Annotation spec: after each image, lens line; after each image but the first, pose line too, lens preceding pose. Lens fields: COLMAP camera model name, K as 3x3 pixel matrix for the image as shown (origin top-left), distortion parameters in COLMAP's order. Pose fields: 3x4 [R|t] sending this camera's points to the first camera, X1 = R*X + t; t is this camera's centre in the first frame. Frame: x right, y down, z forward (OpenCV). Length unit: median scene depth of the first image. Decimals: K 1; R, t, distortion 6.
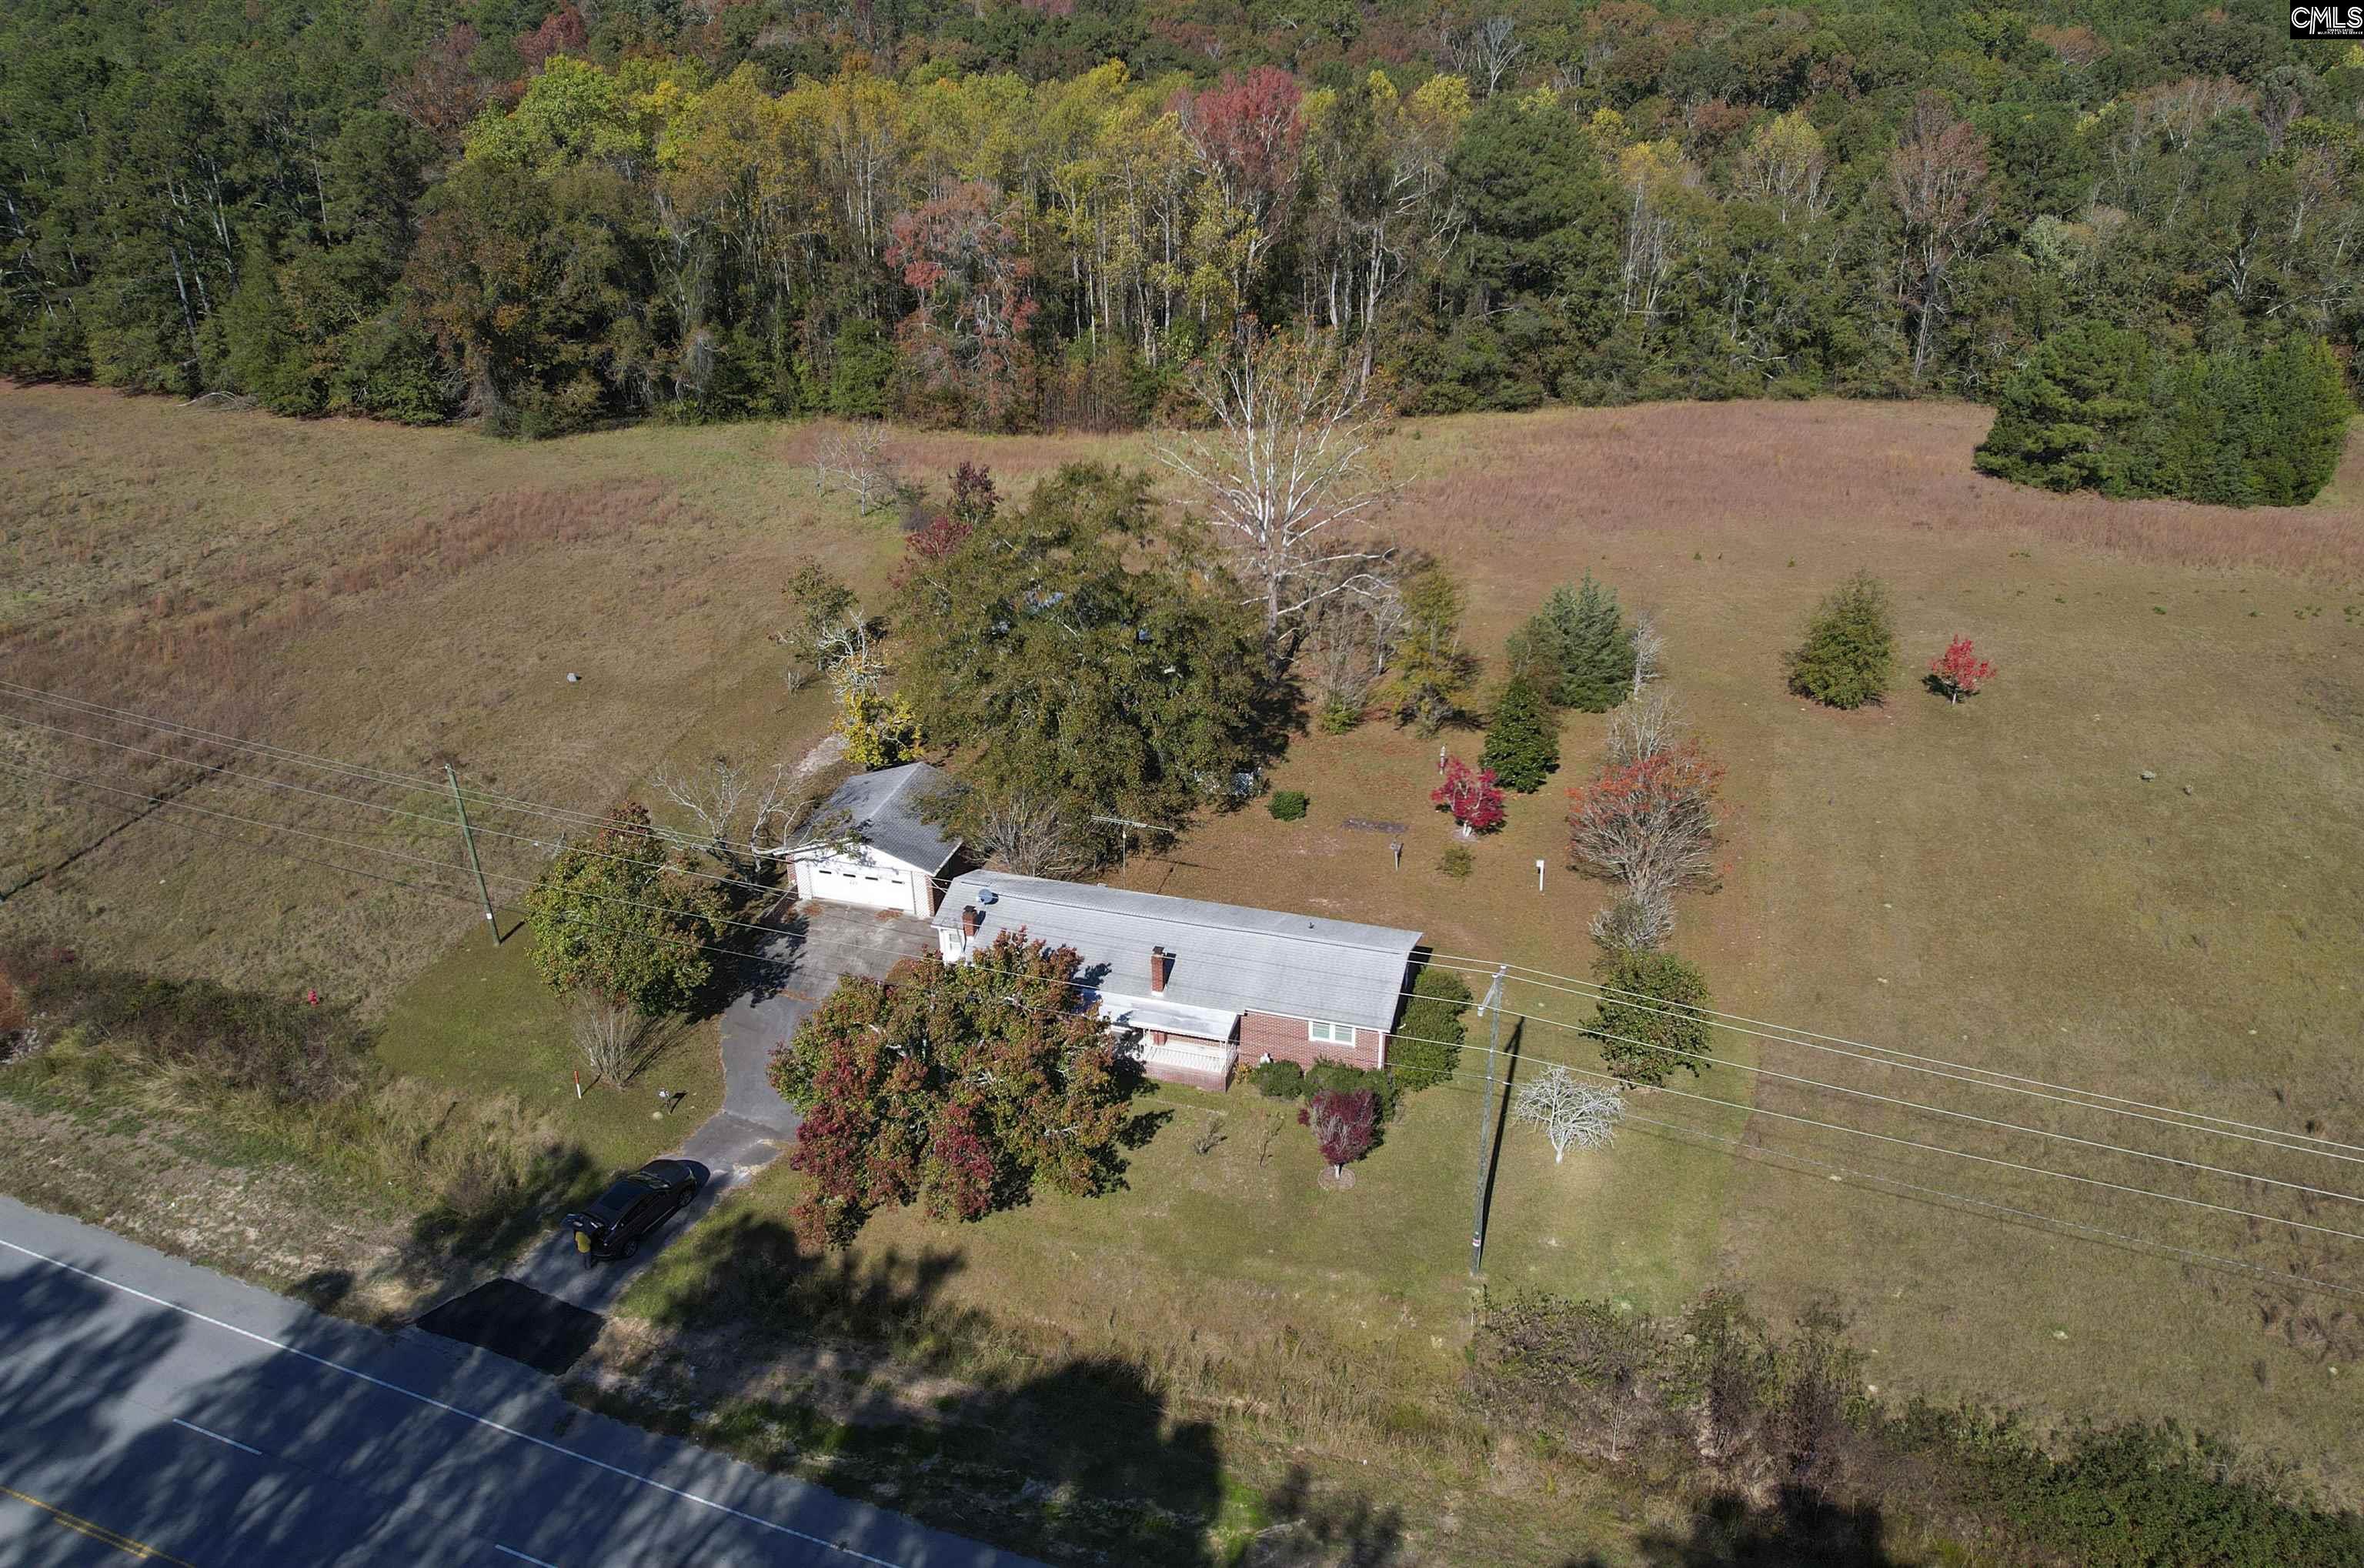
lens RADIAL K [[1807.6, 0, 1179.2], [0, 1807.6, 698.1], [0, 0, 1]] dist [-0.060434, 0.029429]
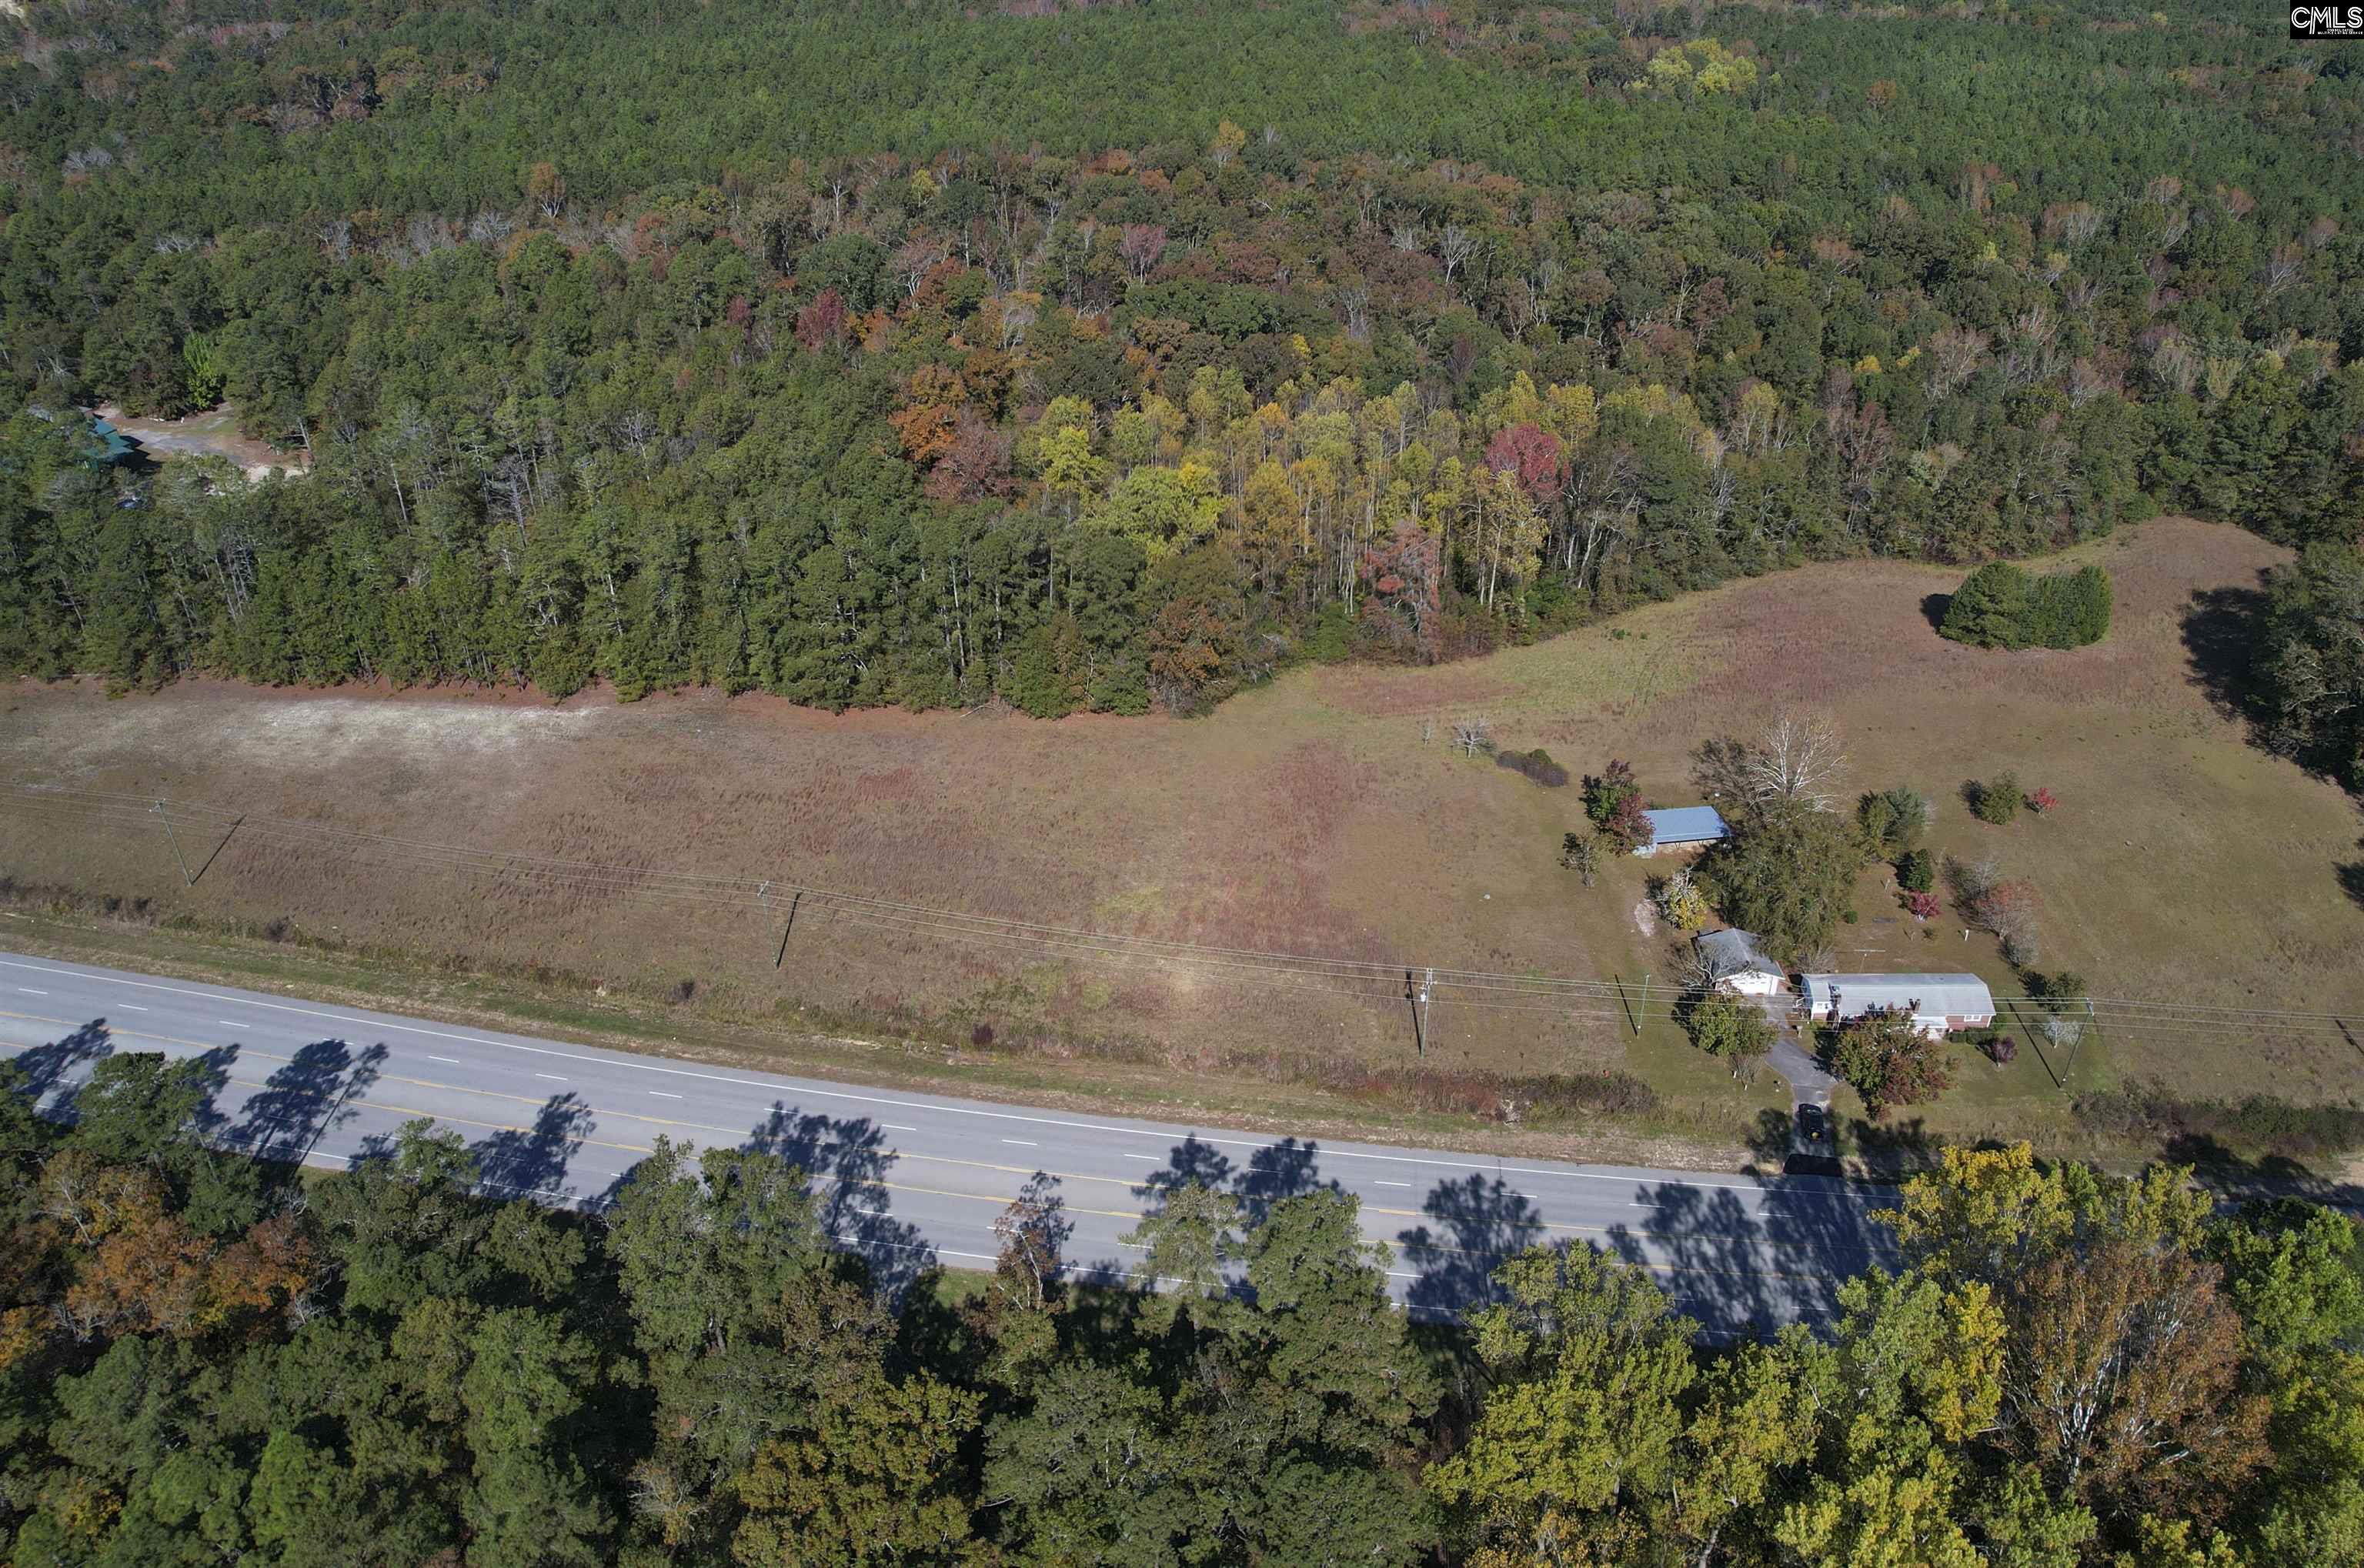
lens RADIAL K [[1807.6, 0, 1179.2], [0, 1807.6, 698.1], [0, 0, 1]] dist [-0.060434, 0.029429]
pose [[0.959074, -0.131327, 0.250858, -1.278154], [0.107254, 0.988414, 0.107395, -0.548033], [-0.262055, -0.076094, 0.962048, -0.986498]]
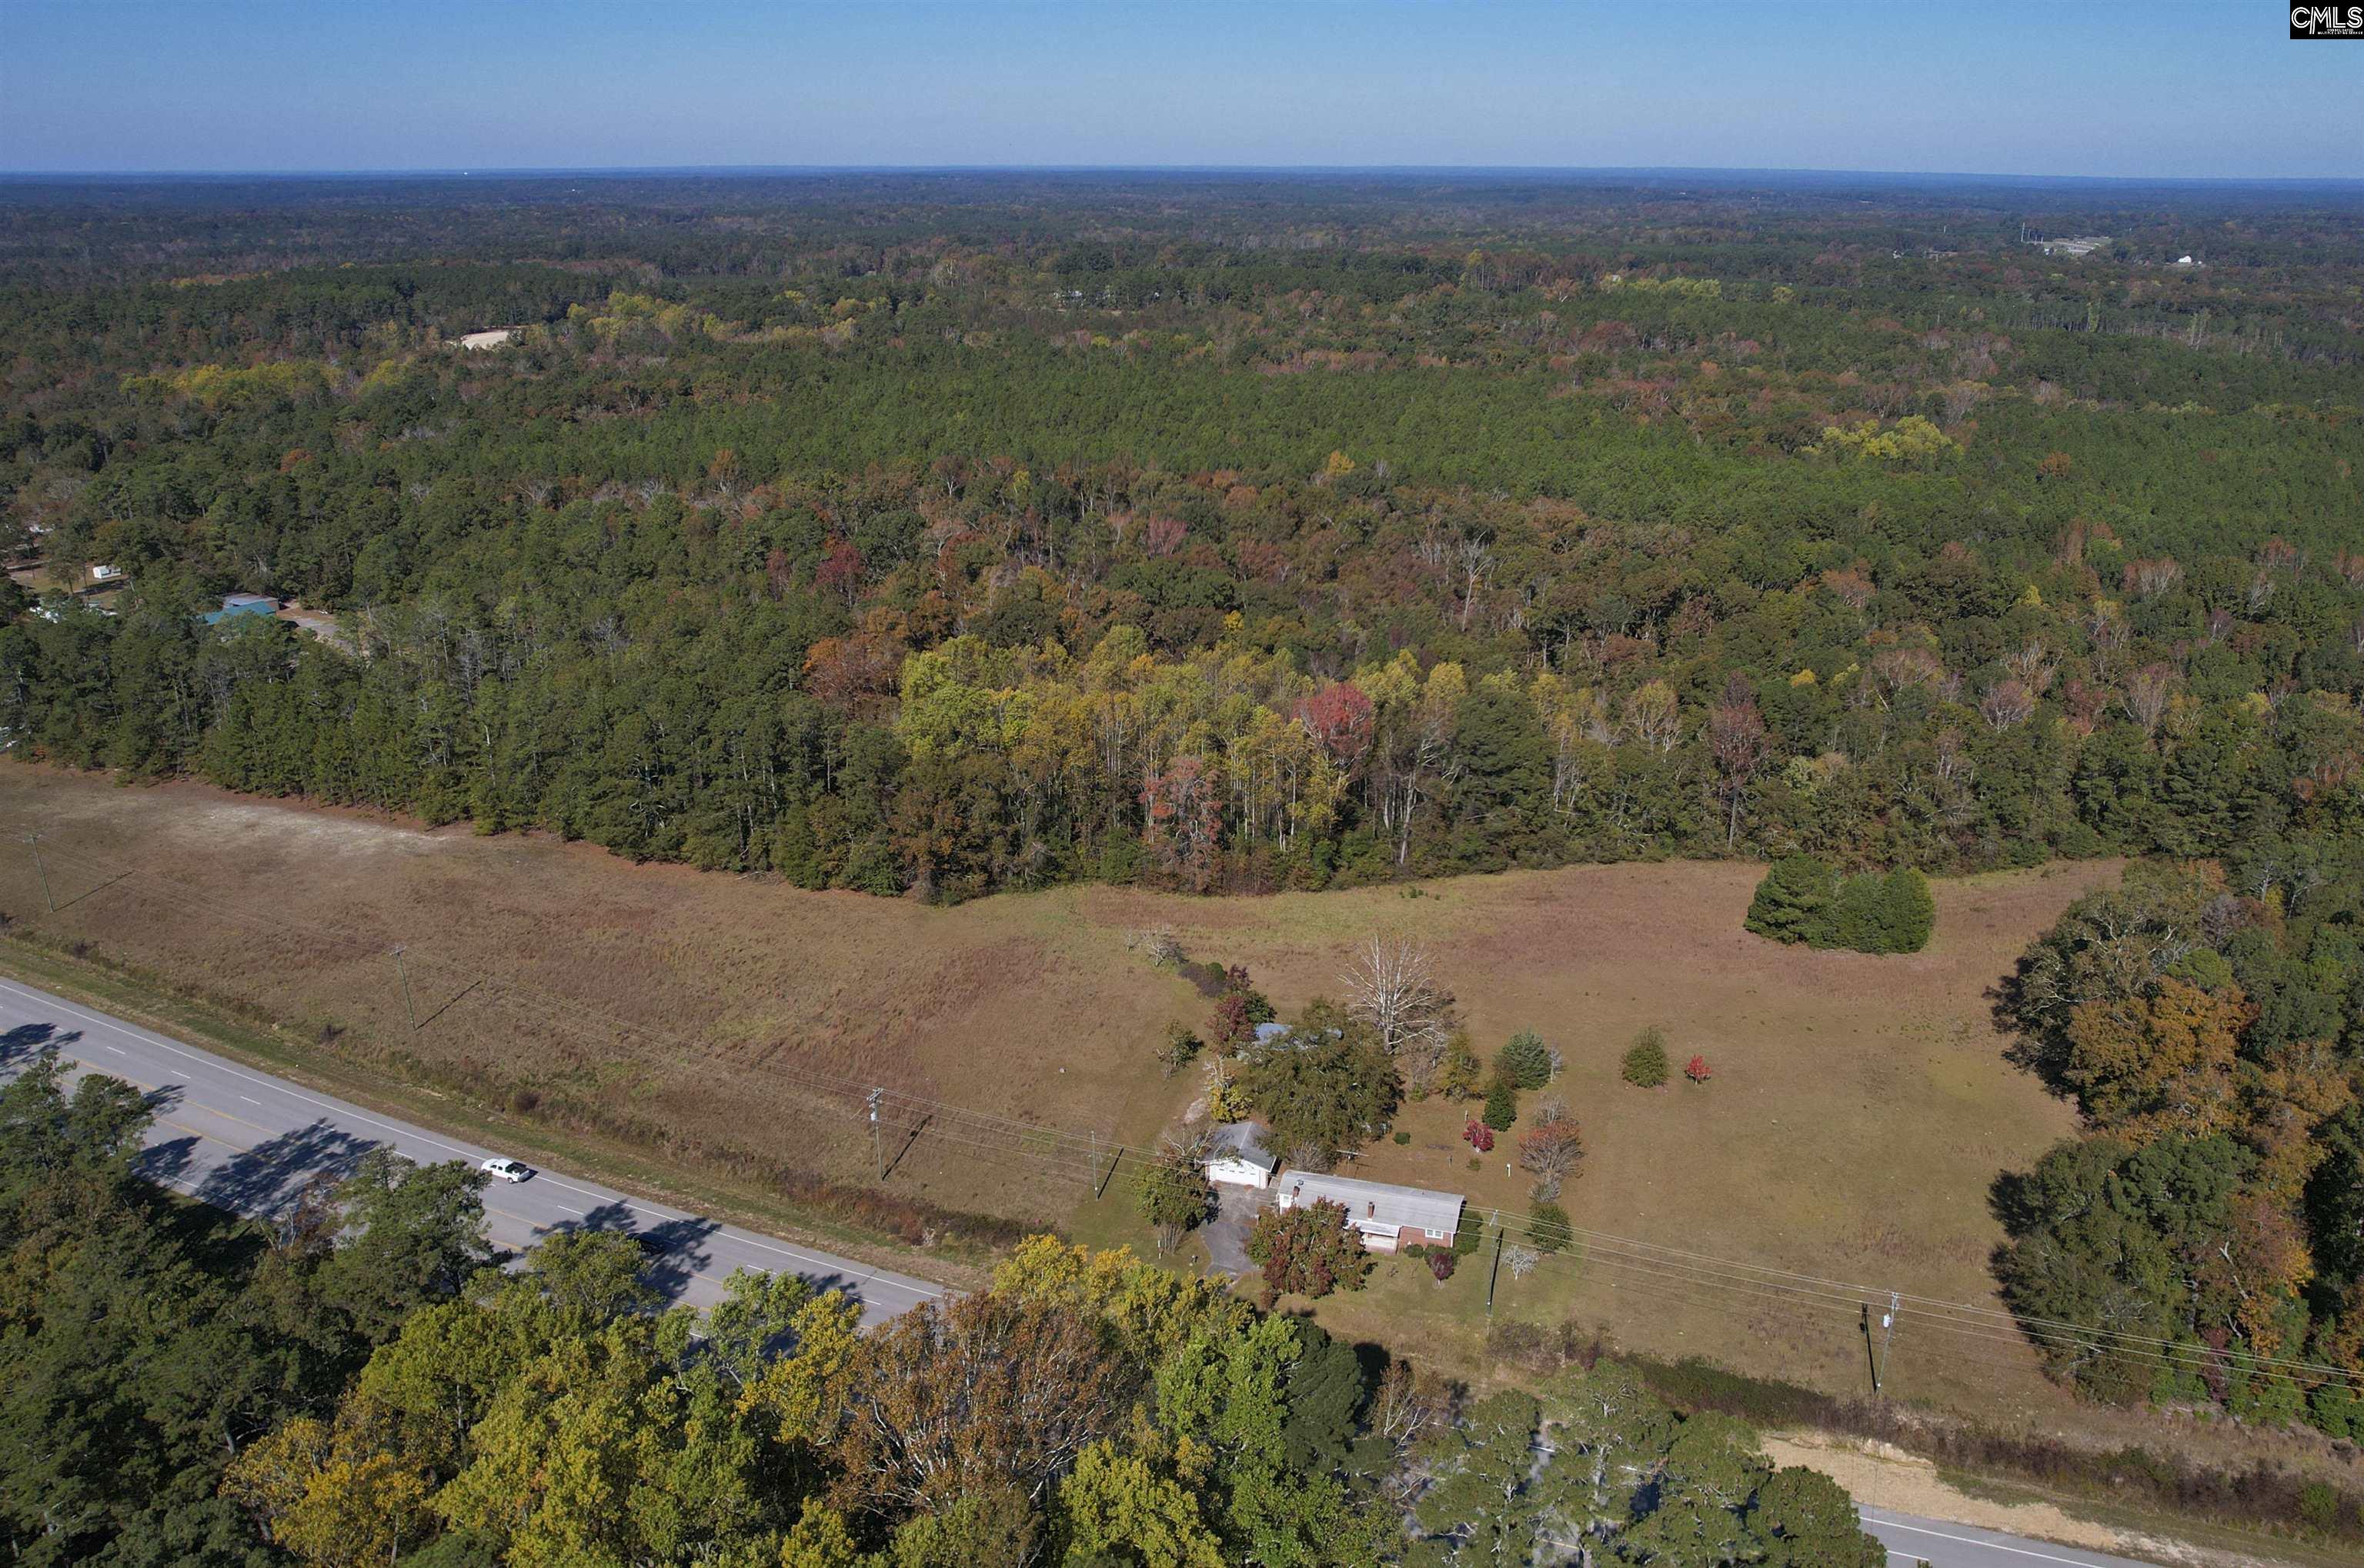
lens RADIAL K [[1807.6, 0, 1179.2], [0, 1807.6, 698.1], [0, 0, 1]] dist [-0.060434, 0.029429]
pose [[0.999828, 0.006390, 0.017418, -0.255739], [-0.004227, 0.992582, -0.121506, -0.208314], [-0.018065, 0.121411, 0.992438, -1.298409]]
